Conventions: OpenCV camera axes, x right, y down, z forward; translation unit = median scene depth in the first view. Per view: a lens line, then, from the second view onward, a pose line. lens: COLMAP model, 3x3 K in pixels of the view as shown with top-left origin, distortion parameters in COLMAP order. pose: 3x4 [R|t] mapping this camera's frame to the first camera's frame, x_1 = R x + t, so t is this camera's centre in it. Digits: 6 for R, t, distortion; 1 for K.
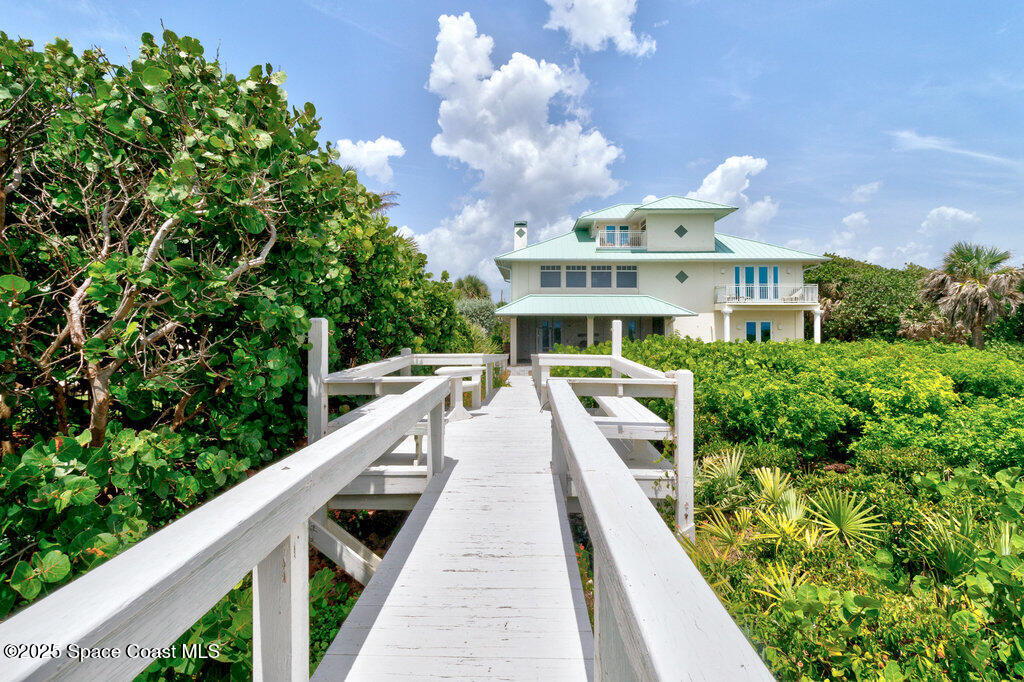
lens RADIAL K [[479.3, 0, 510.4], [0, 479.3, 328.2], [0, 0, 1]] dist [0.008947, -0.000078]
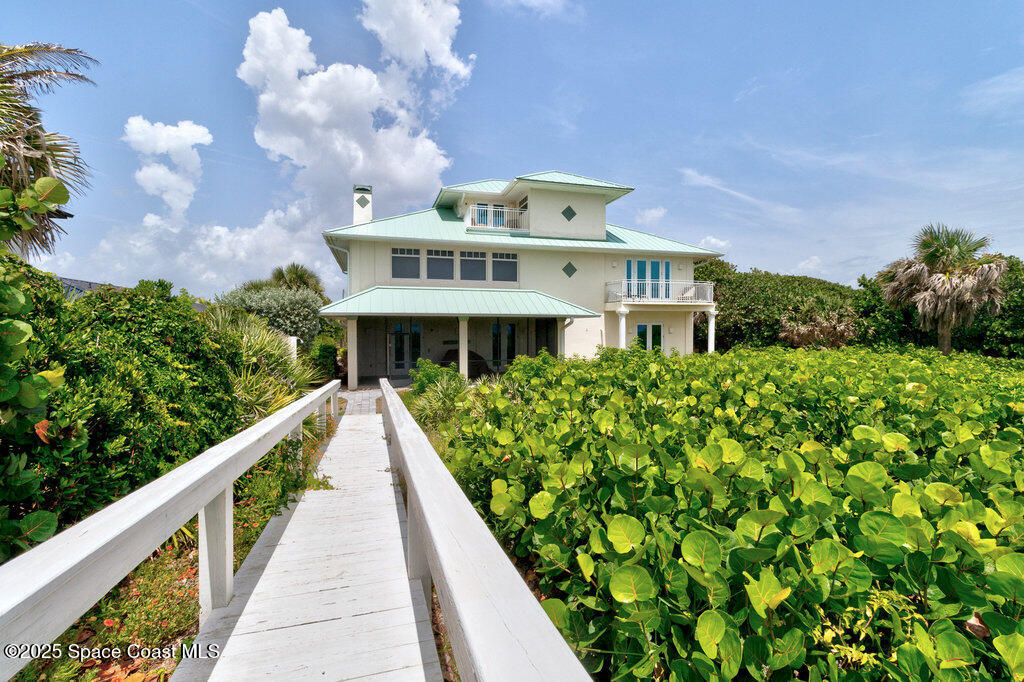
lens RADIAL K [[479.3, 0, 510.4], [0, 479.3, 328.2], [0, 0, 1]] dist [0.008947, -0.000078]
pose [[0.951014, -0.004545, 0.309115, 0.009056], [0.006420, 0.999967, -0.005048, -0.003633], [-0.309082, 0.006786, 0.951011, 0.255989]]
